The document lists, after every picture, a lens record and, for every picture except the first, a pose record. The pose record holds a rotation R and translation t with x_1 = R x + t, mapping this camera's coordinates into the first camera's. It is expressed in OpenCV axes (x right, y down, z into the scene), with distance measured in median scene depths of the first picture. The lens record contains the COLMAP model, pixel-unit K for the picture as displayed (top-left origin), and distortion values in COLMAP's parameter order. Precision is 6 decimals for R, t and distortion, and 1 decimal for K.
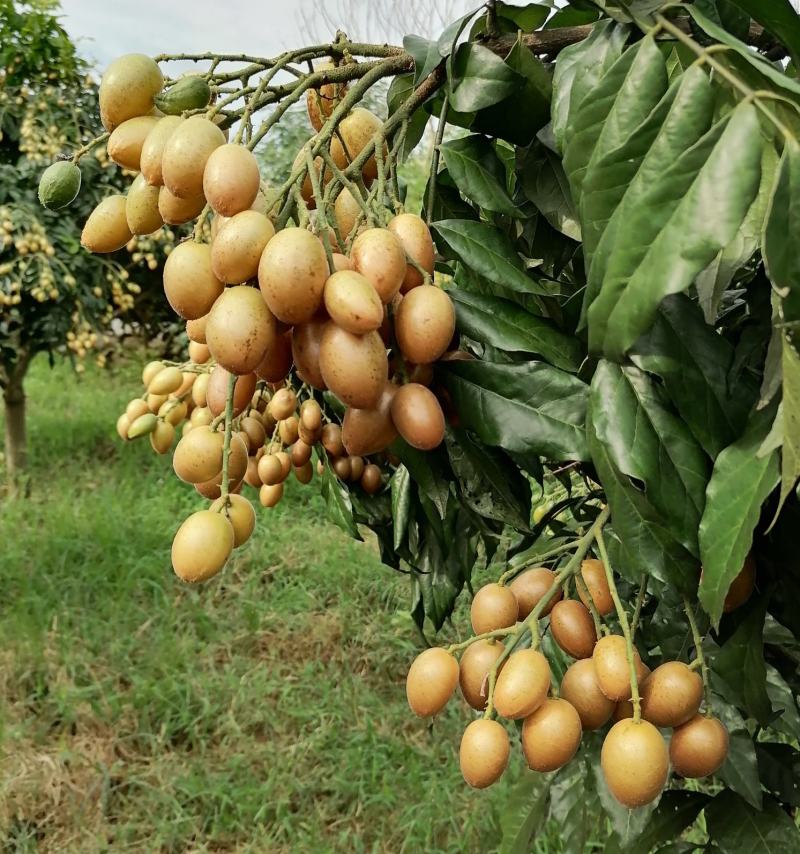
lens RADIAL K [[620.2, 0, 400.1], [0, 620.2, 427.1], [0, 0, 1]] dist [0.012471, -0.000326]
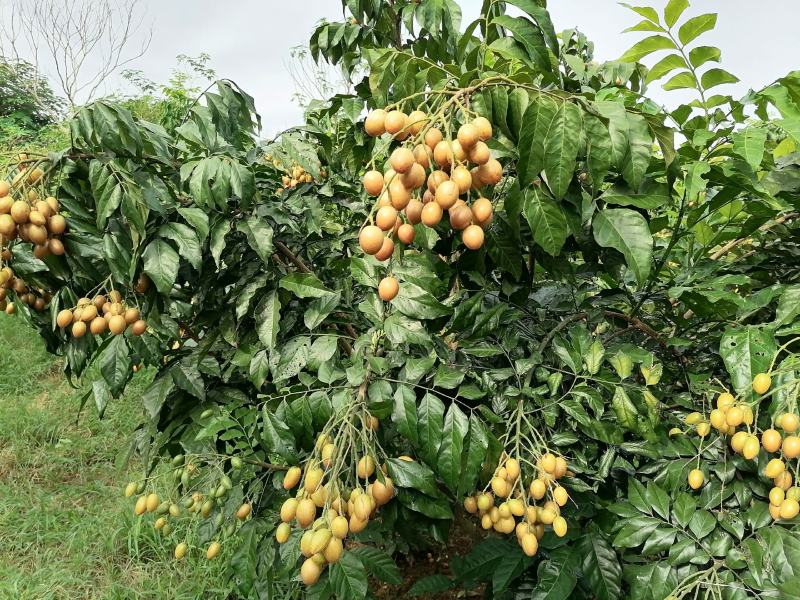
lens RADIAL K [[637.9, 0, 400.0], [0, 637.9, 299.6], [0, 0, 1]] dist [-0.001881, -0.010091]
pose [[0.878382, -0.044562, 0.475877, 0.005770], [0.097760, 0.991346, -0.087616, 0.852387], [-0.467854, 0.123482, 0.875137, -3.417807]]
